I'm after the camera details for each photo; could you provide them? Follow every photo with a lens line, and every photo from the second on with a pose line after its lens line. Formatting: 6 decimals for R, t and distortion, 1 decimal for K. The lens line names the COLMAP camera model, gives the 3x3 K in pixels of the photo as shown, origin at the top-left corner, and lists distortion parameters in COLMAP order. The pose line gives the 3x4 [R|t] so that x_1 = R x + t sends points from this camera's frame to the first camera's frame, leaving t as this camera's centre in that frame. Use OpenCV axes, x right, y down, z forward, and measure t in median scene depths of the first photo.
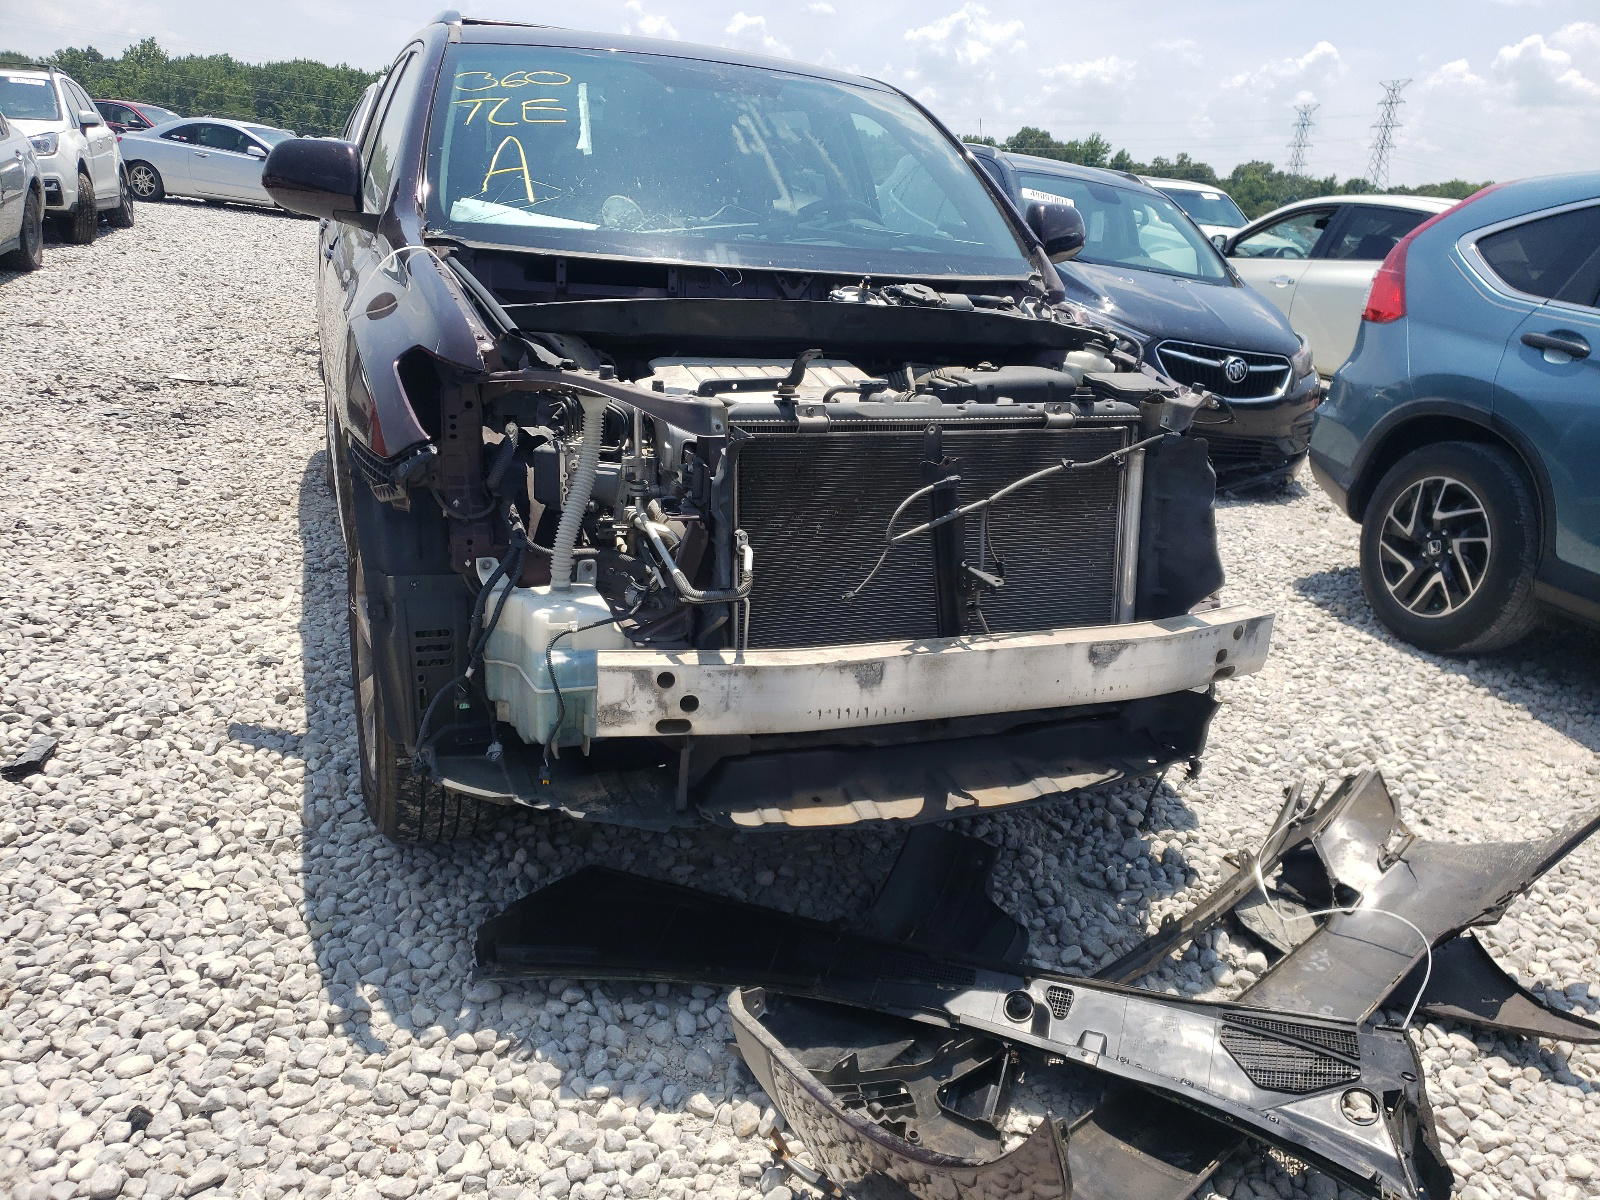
lens RADIAL K [[1281.3, 0, 827.9], [0, 1281.3, 598.5], [0, 0, 1]] dist [0.015878, -0.002104]
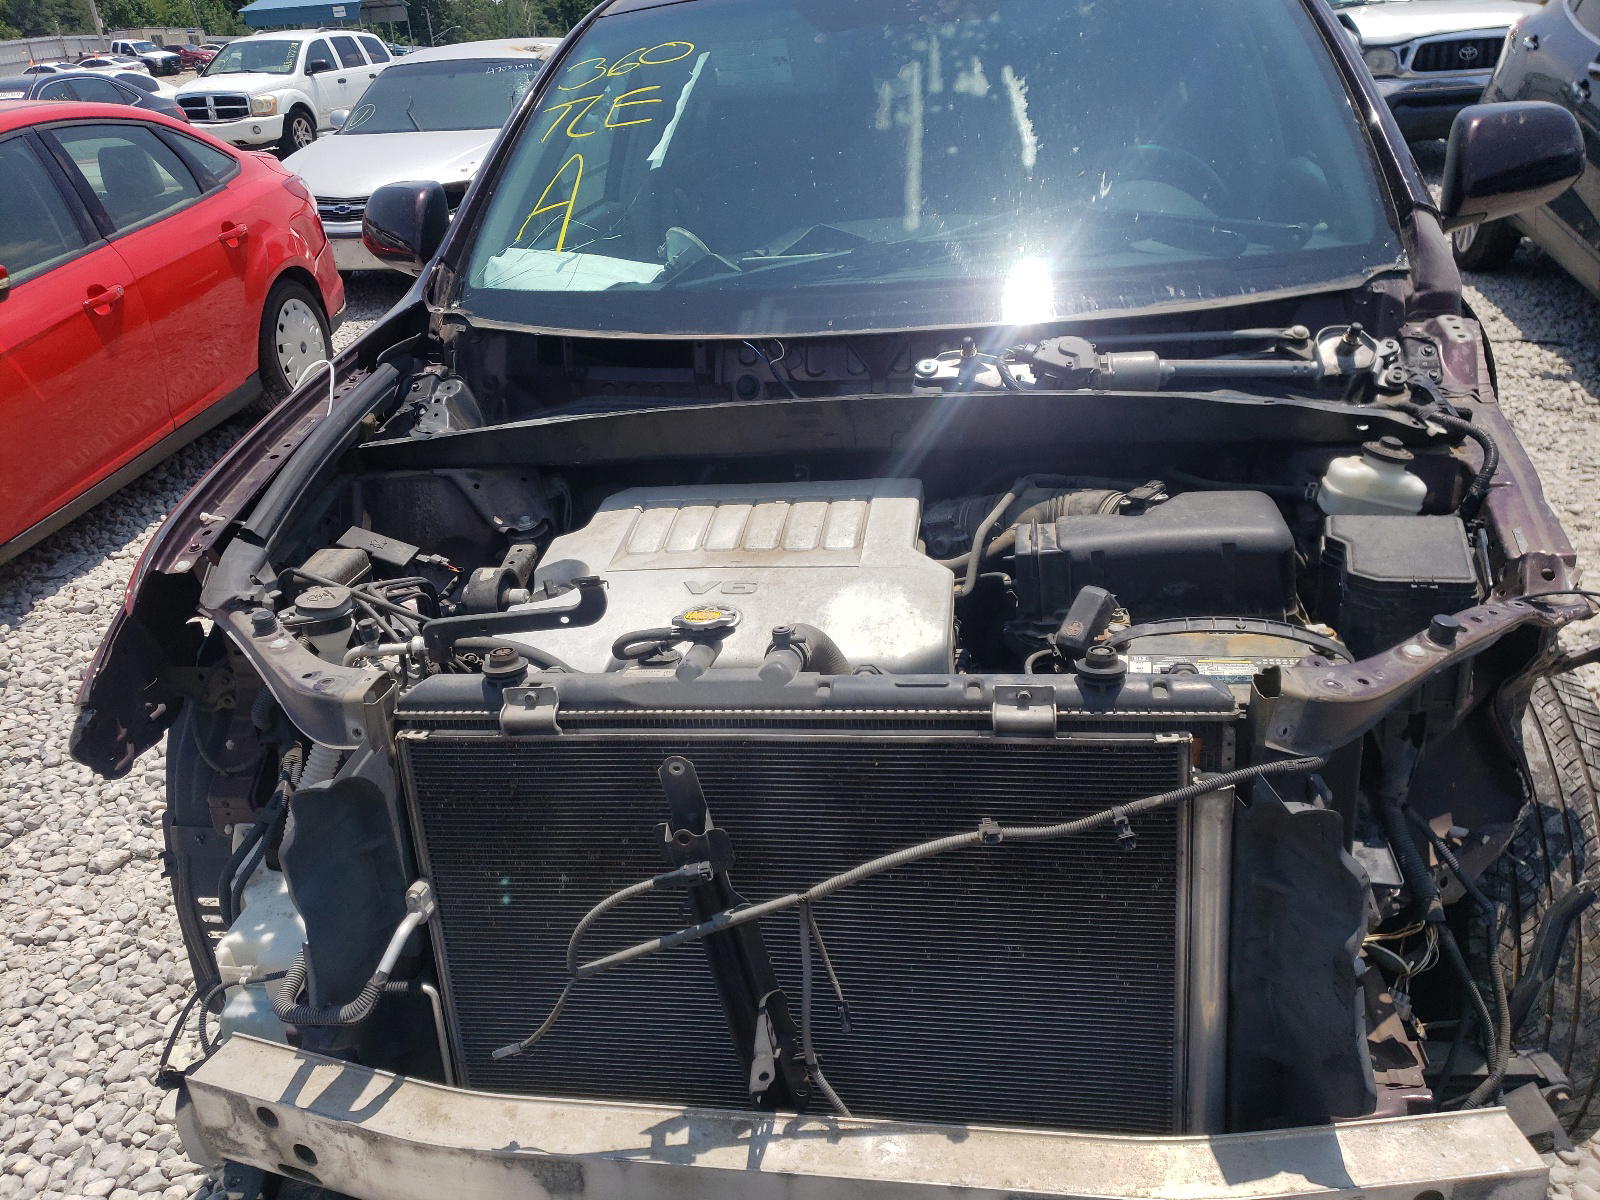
lens RADIAL K [[1243.8, 0, 800.0], [0, 1243.8, 600.0], [0, 0, 1]] dist [-0.003162, -0.001895]
pose [[0.835386, 0.083167, -0.543336, 0.315408], [-0.019602, 0.992366, 0.121760, -0.209070], [0.549314, -0.091067, 0.830639, 0.475578]]
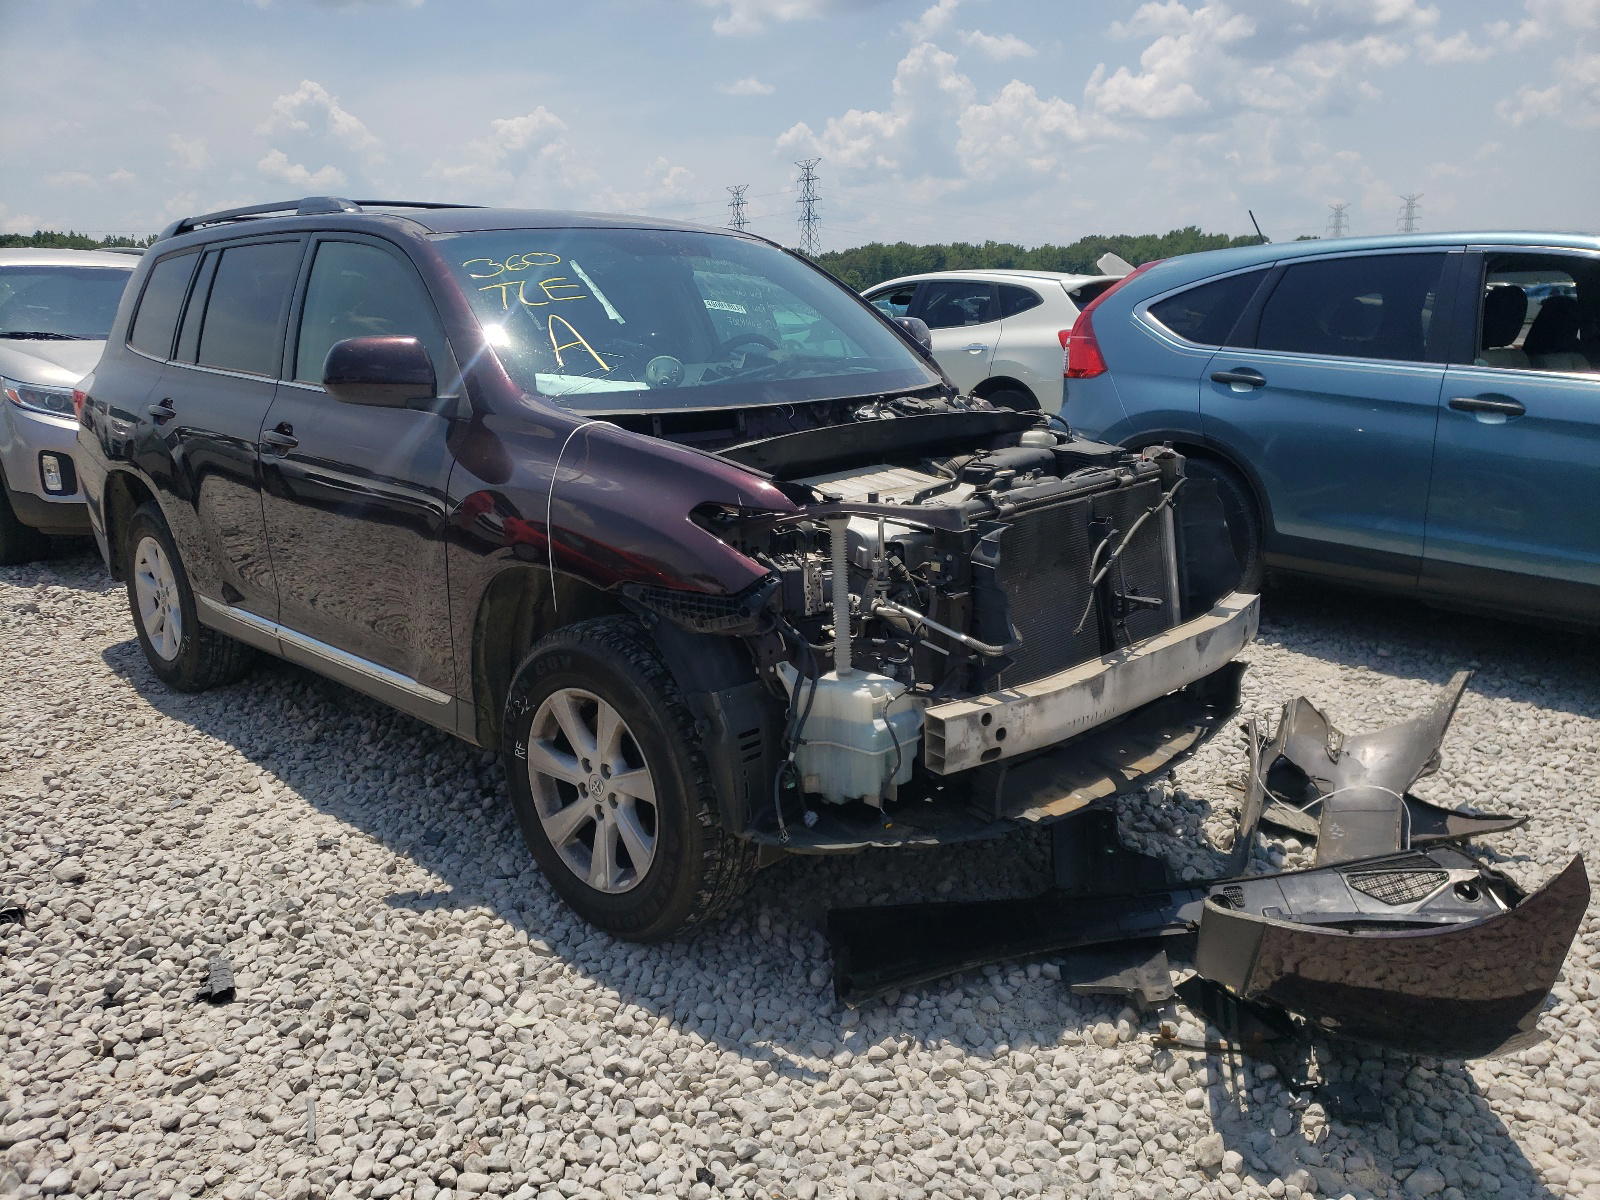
lens RADIAL K [[1281.3, 0, 827.9], [0, 1281.3, 598.5], [0, 0, 1]] dist [0.015878, -0.002104]
pose [[0.917470, -0.185310, 0.352008, -0.515274], [0.208062, 0.977727, -0.027578, -0.038864], [-0.339058, 0.098541, 0.935591, -0.124902]]
